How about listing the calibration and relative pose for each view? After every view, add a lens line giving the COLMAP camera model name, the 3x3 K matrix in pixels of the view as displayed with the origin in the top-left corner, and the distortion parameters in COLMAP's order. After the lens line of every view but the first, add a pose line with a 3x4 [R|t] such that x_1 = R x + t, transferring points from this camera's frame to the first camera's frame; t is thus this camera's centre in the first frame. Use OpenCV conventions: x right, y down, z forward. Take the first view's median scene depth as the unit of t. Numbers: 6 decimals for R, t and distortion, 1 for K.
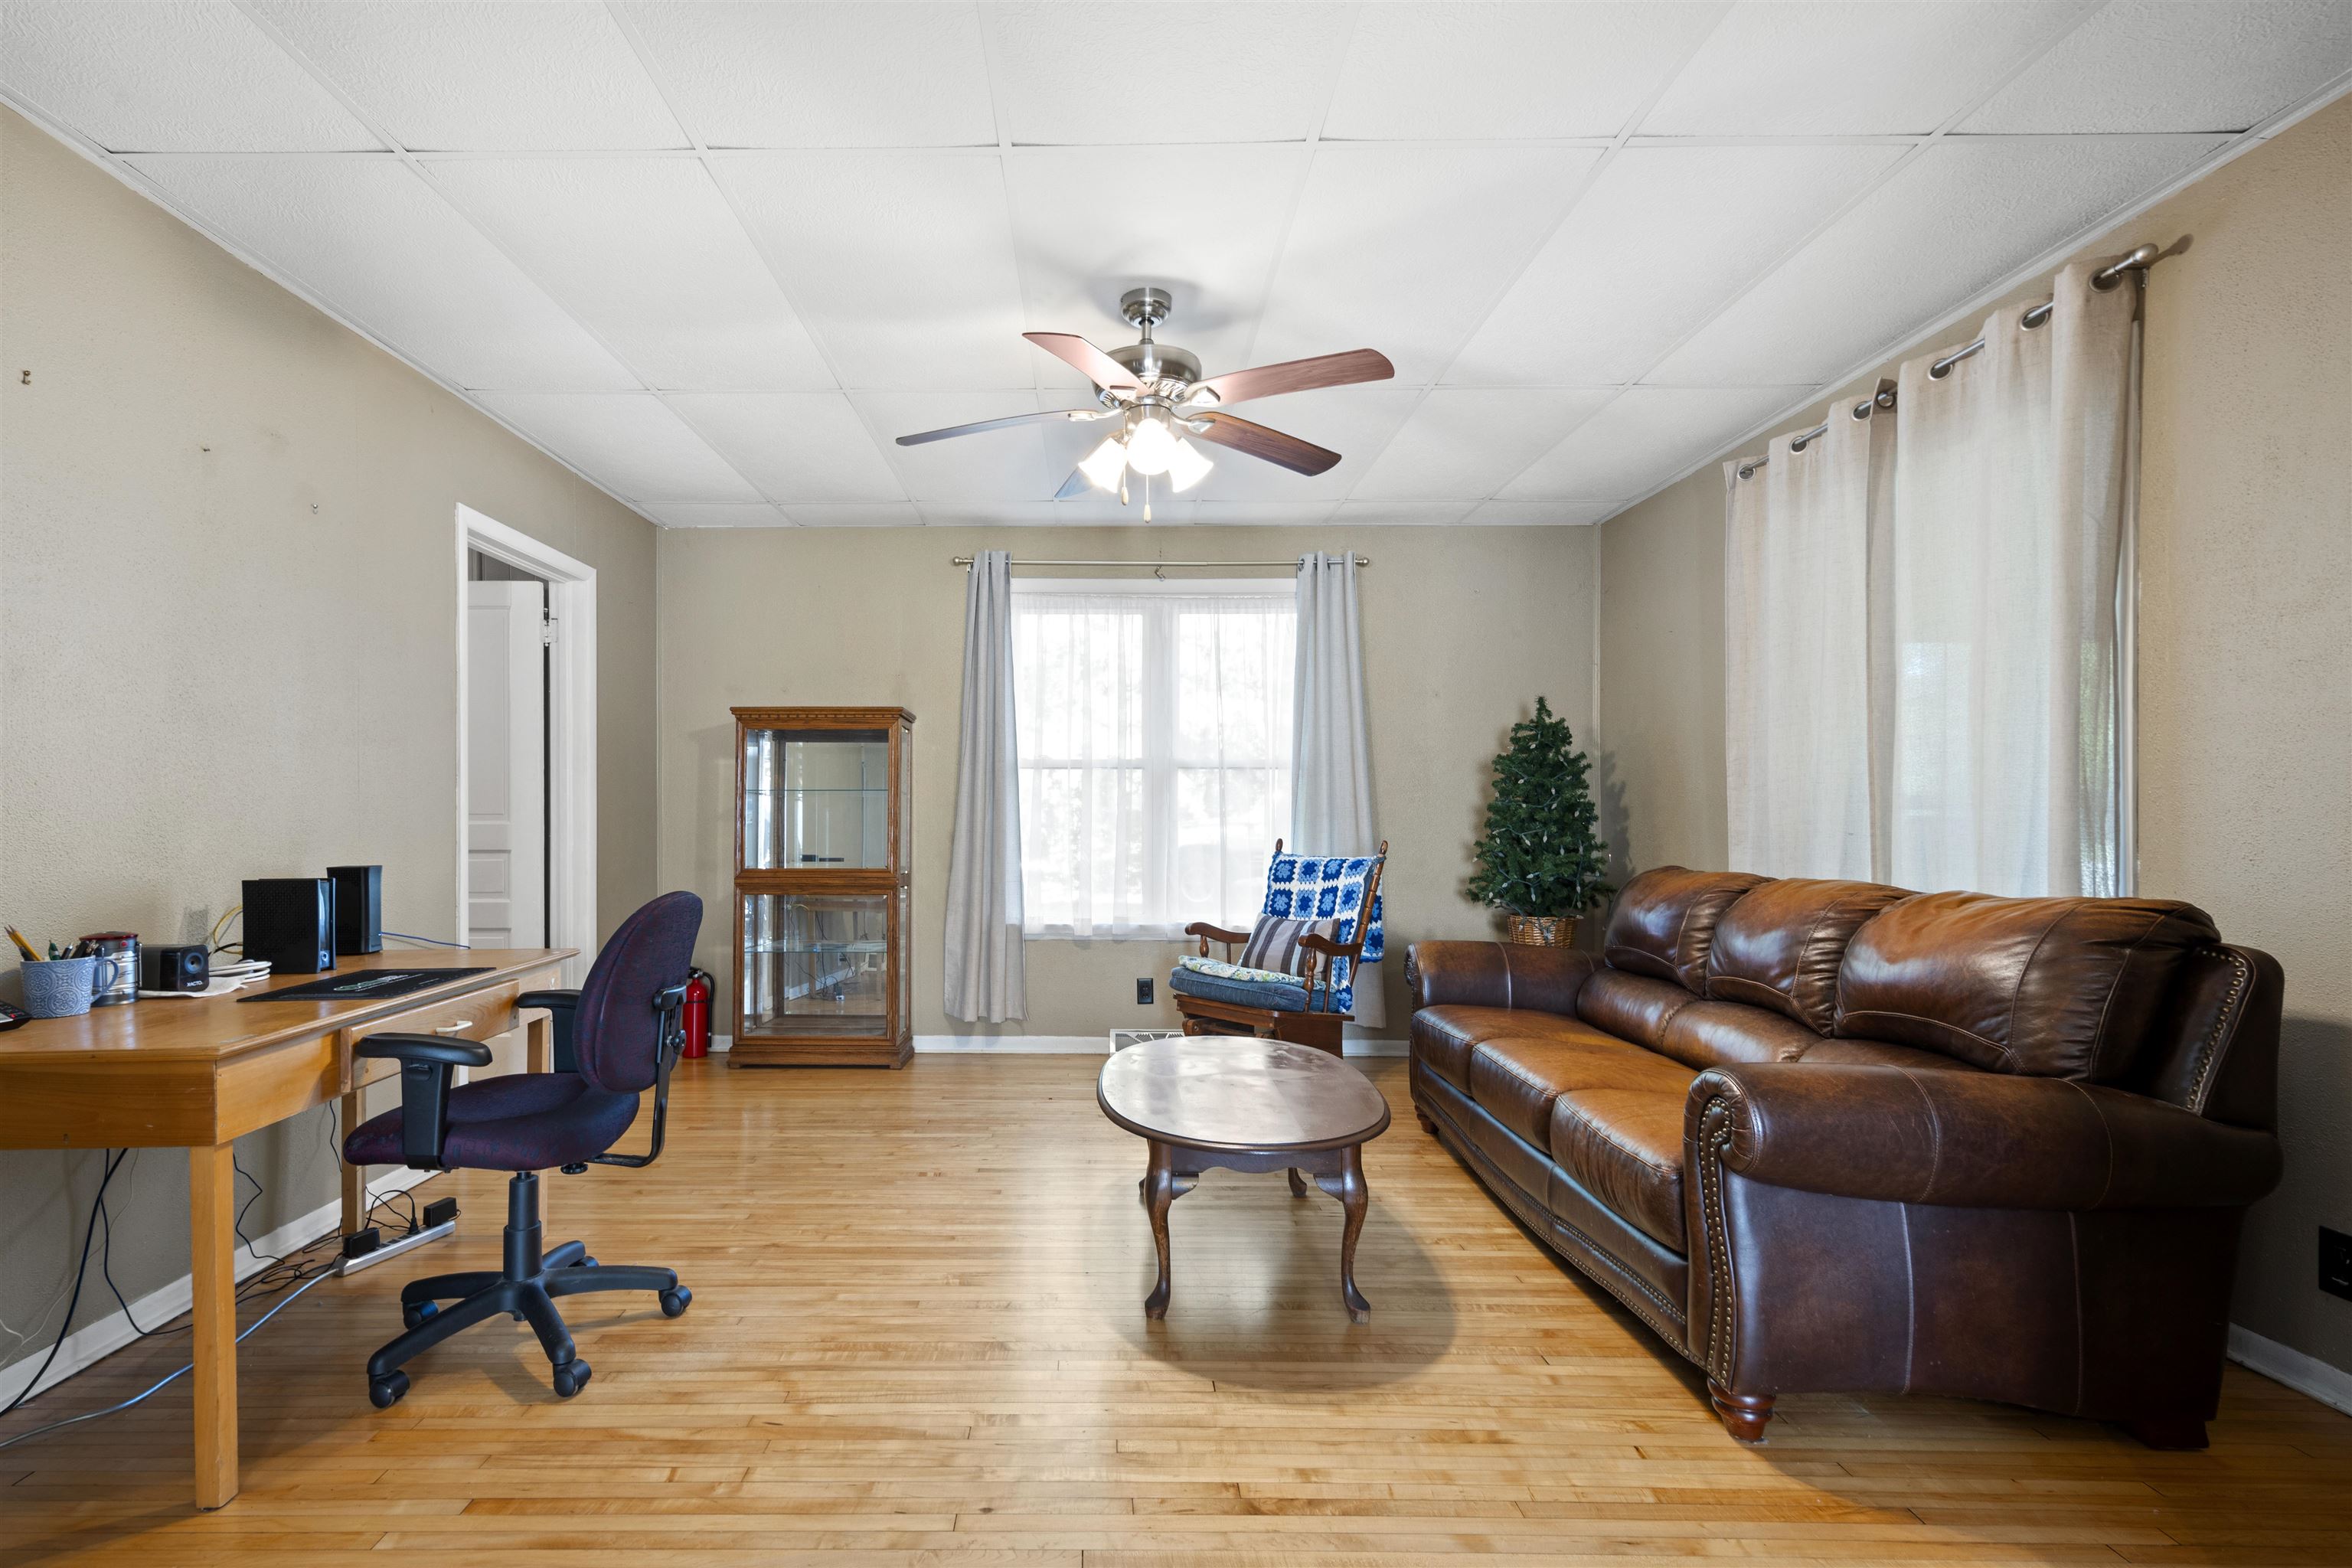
lens RADIAL K [[1063.9, 0, 1080.0], [0, 1063.9, 816.2], [0, 0, 1]] dist [-0.002137, -0.000742]
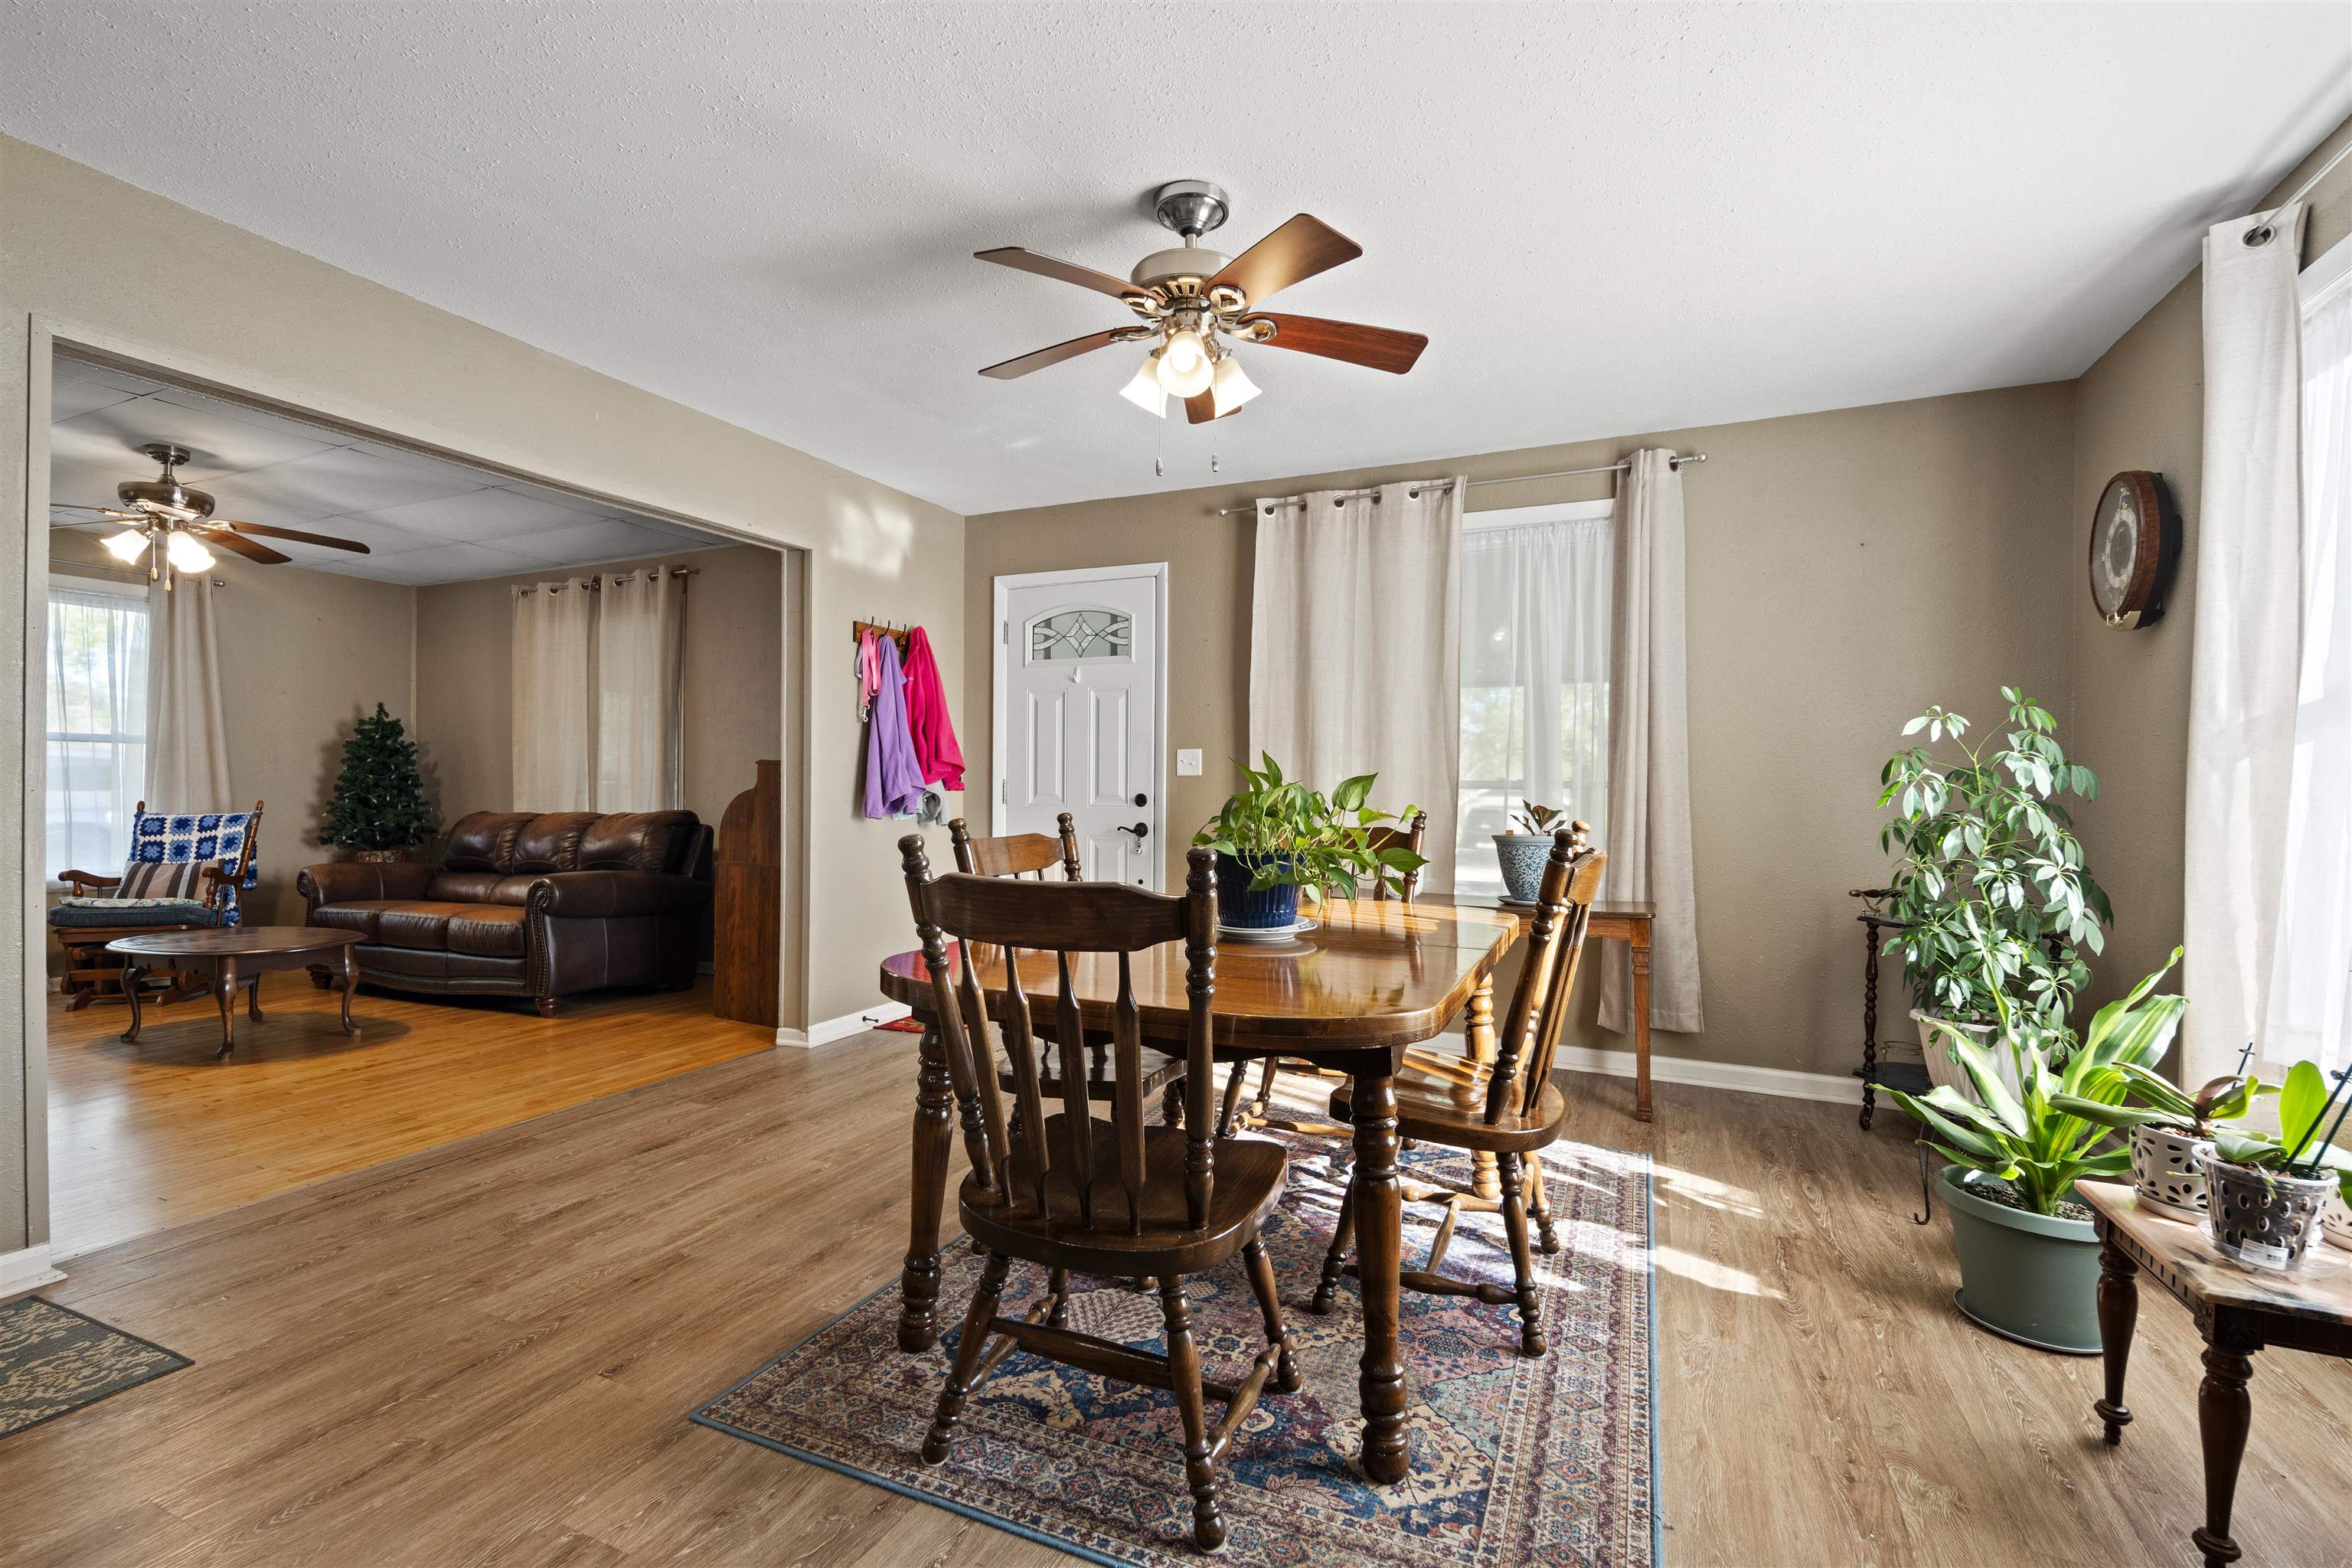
lens RADIAL K [[1016.8, 0, 1168.6], [0, 1016.8, 786.5], [0, 0, 1]] dist [-0.001550, -0.000784]
pose [[0.389469, 0.002670, 0.921036, -0.540122], [0.001775, 0.999992, -0.003649, 0.013635], [-0.921038, 0.003056, 0.389461, -0.686026]]
